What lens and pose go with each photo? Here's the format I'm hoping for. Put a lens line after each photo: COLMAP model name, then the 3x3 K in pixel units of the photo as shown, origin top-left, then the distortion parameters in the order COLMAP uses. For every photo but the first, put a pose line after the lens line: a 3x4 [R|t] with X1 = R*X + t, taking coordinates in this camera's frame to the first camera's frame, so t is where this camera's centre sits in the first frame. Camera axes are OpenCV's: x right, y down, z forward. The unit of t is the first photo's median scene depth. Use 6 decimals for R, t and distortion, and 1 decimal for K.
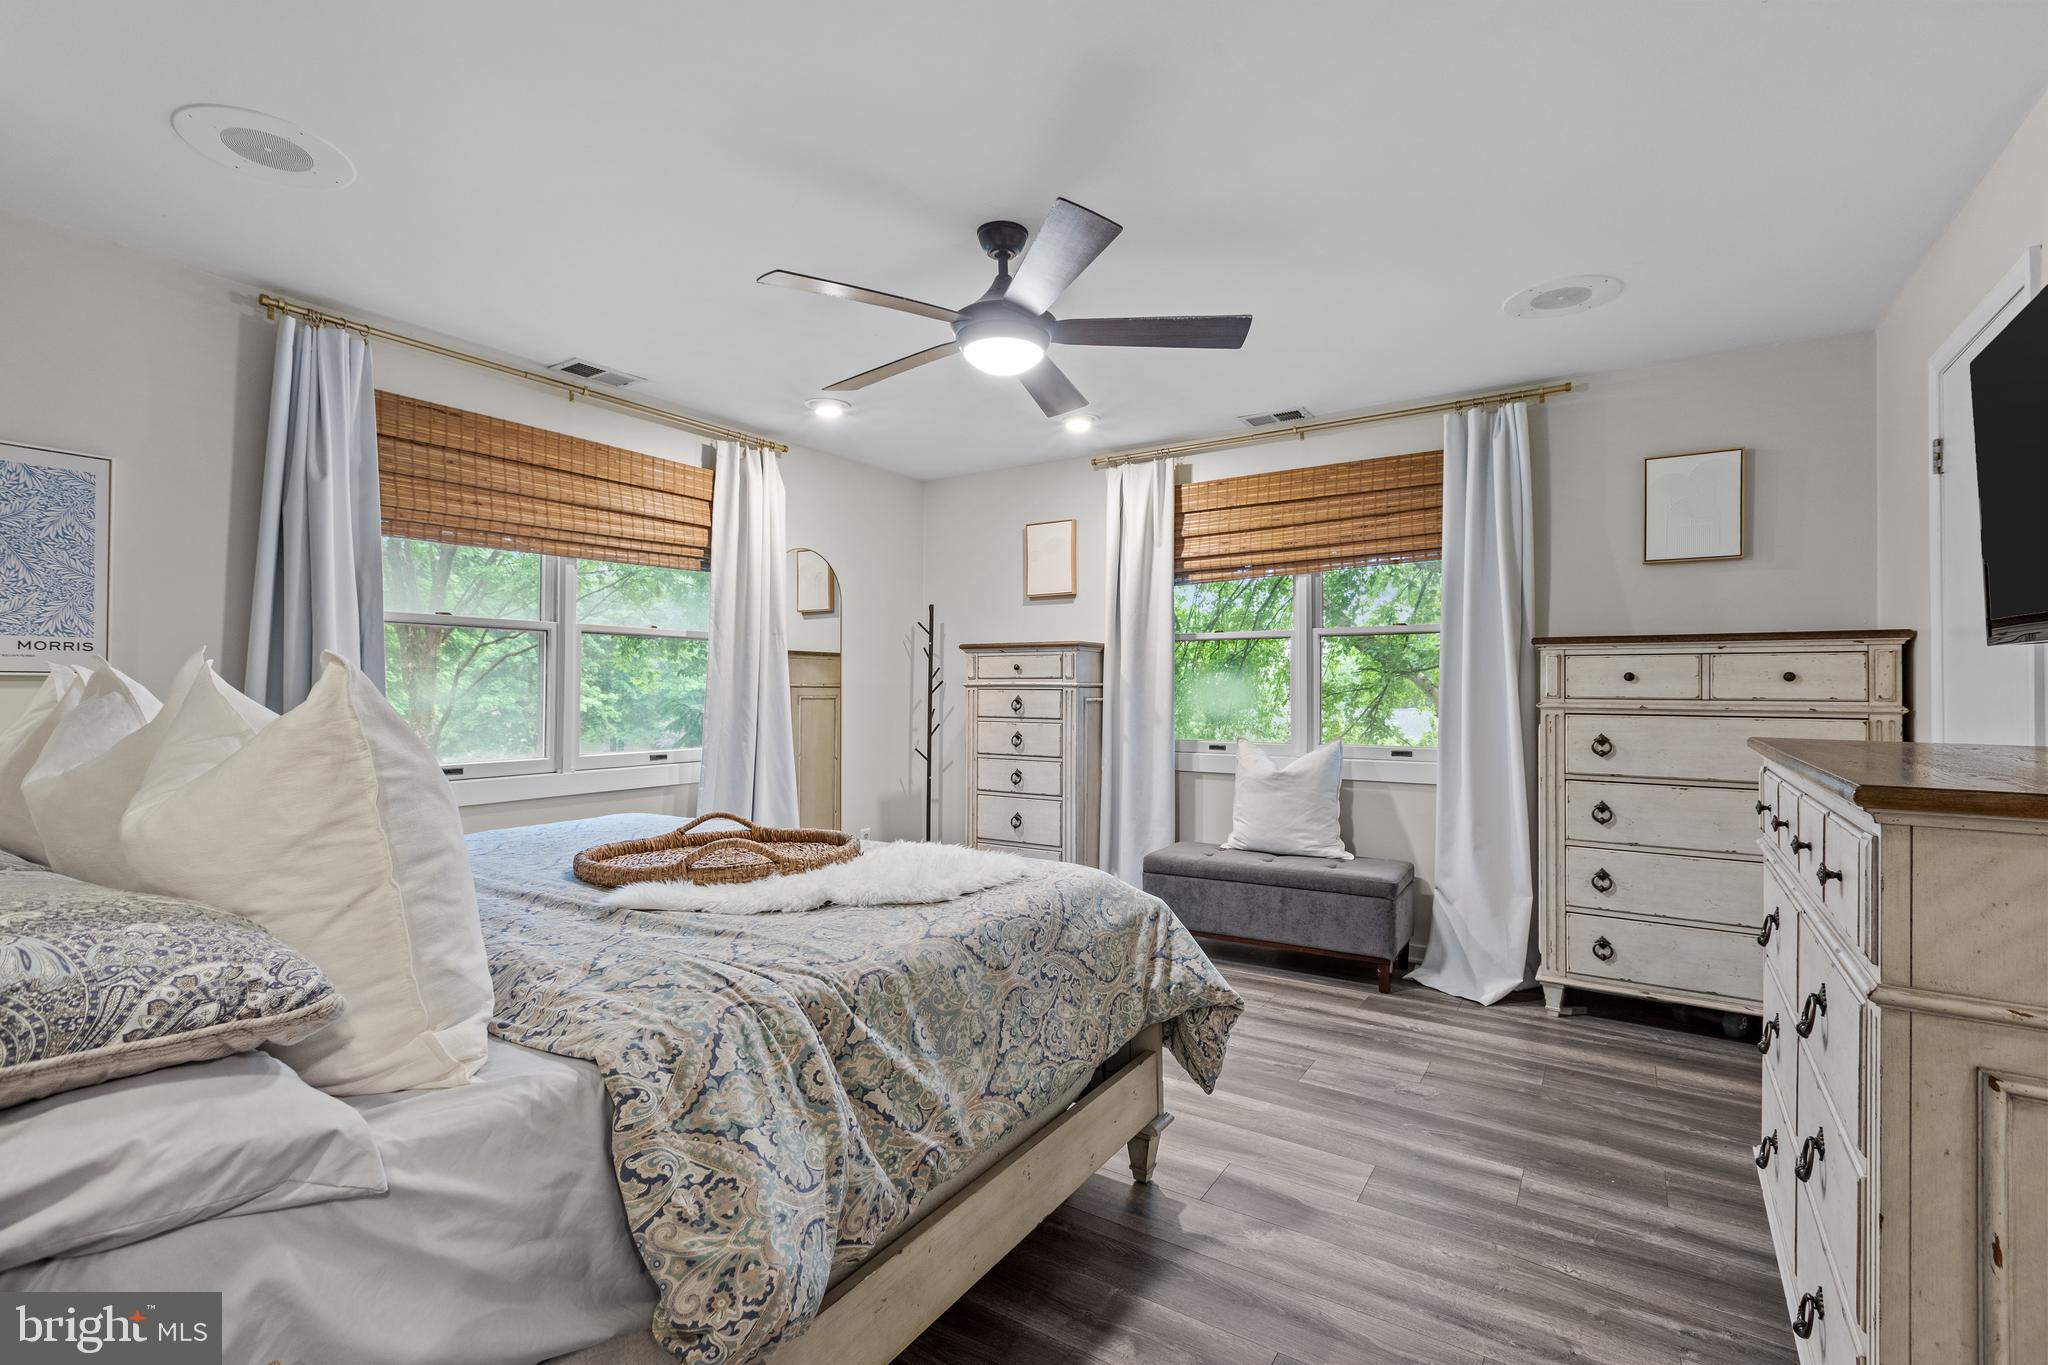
lens RADIAL K [[946.9, 0, 1017.4], [0, 946.9, 684.1], [0, 0, 1]] dist [-0.007044, 0.005018]
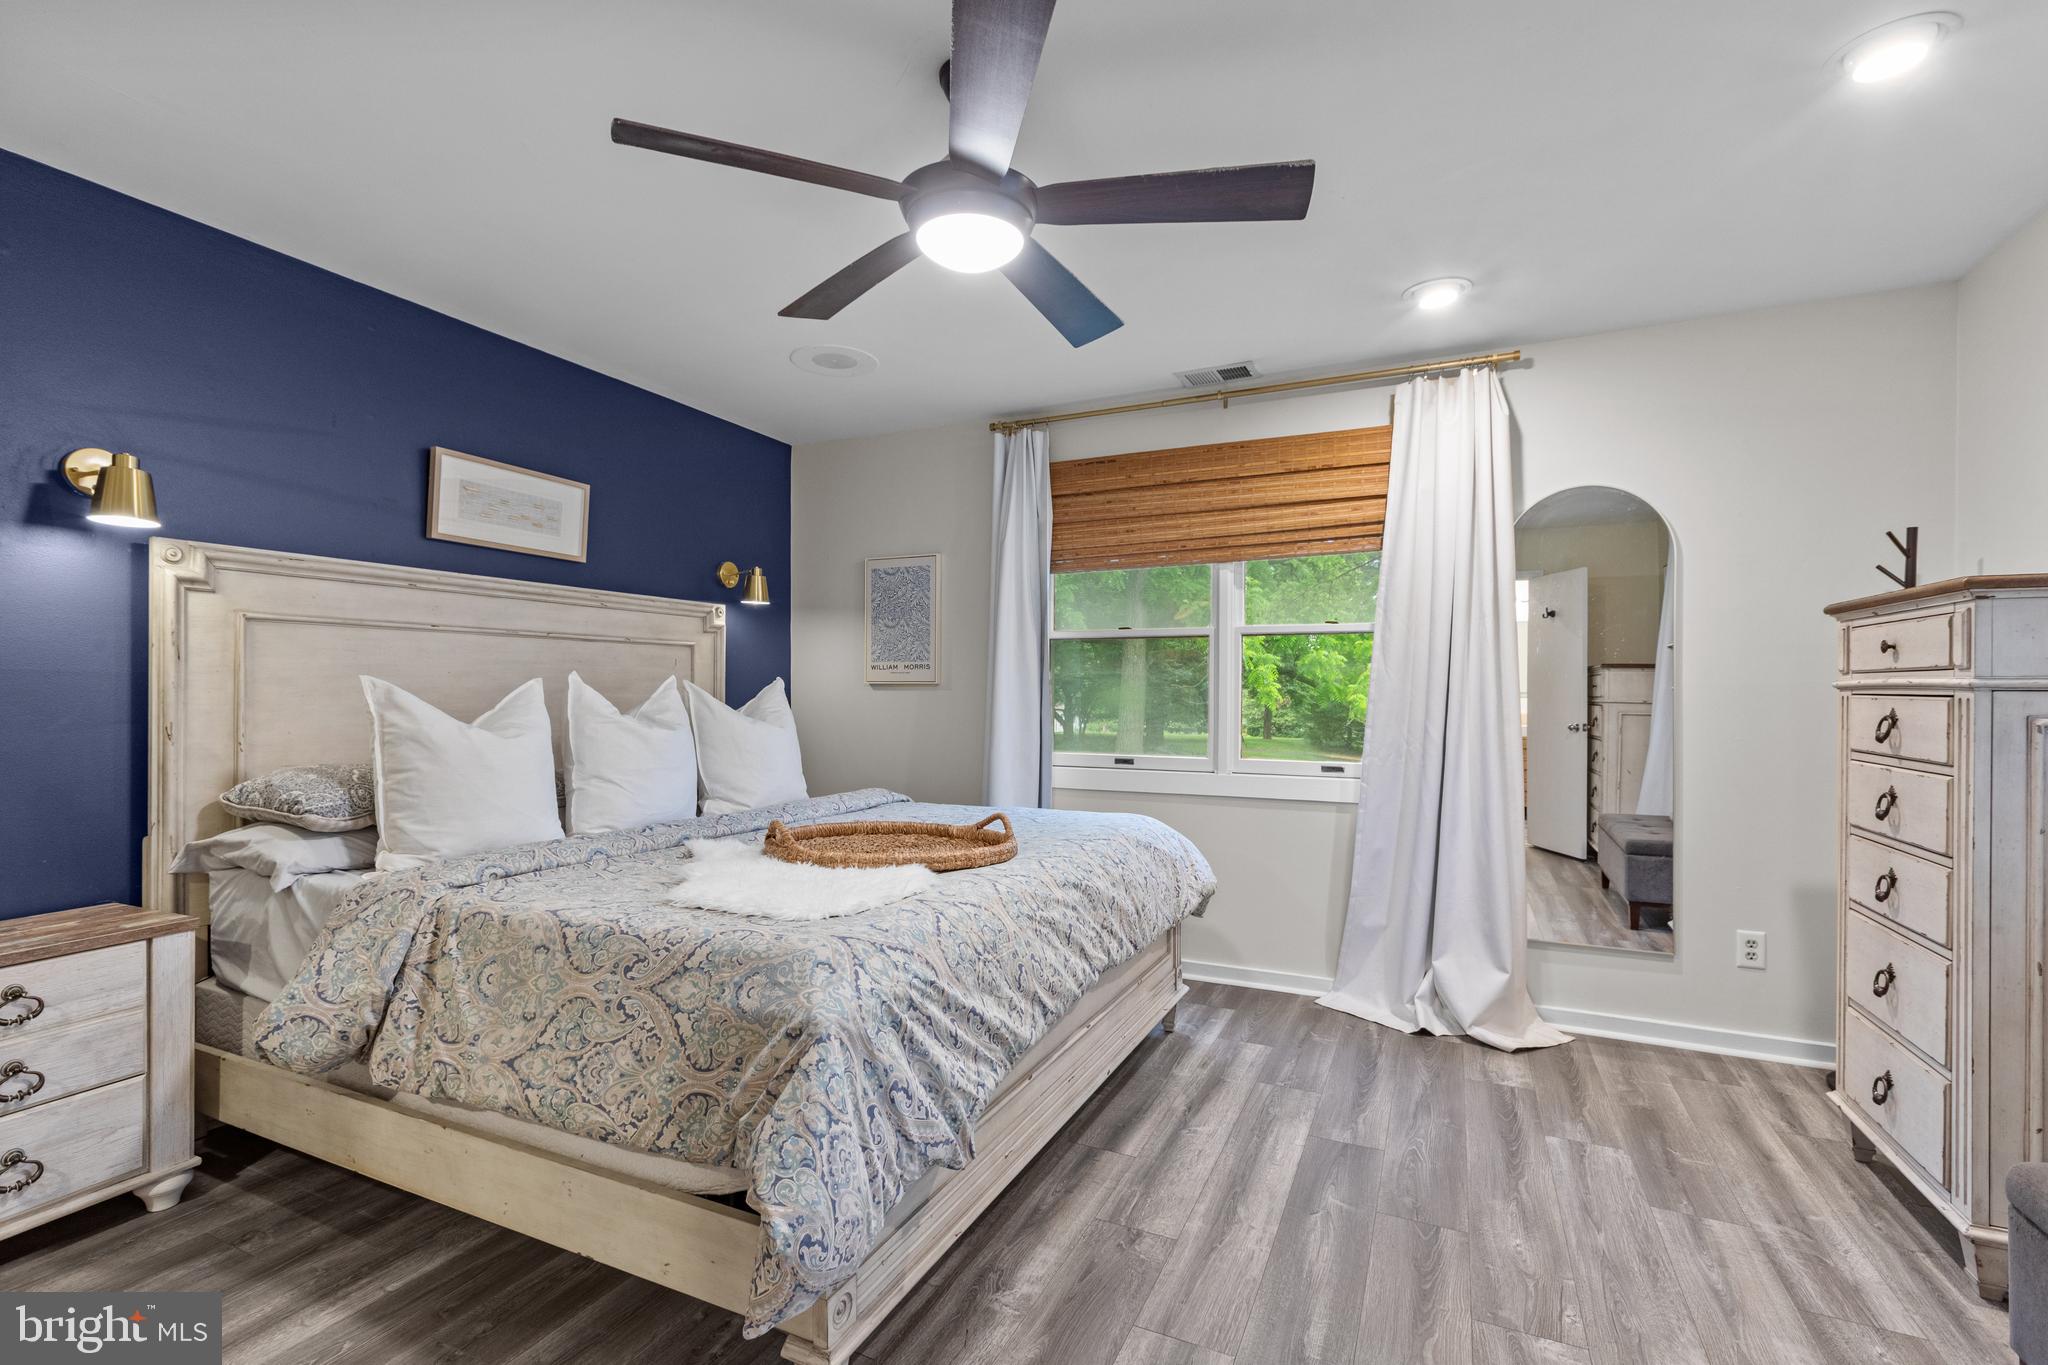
lens RADIAL K [[946.9, 0, 1017.4], [0, 946.9, 684.1], [0, 0, 1]] dist [-0.007044, 0.005018]
pose [[0.118851, -0.006748, -0.992889, 0.666978], [0.003713, 0.999973, -0.006352, 0.002767], [0.992905, -0.002932, 0.118873, 0.864751]]
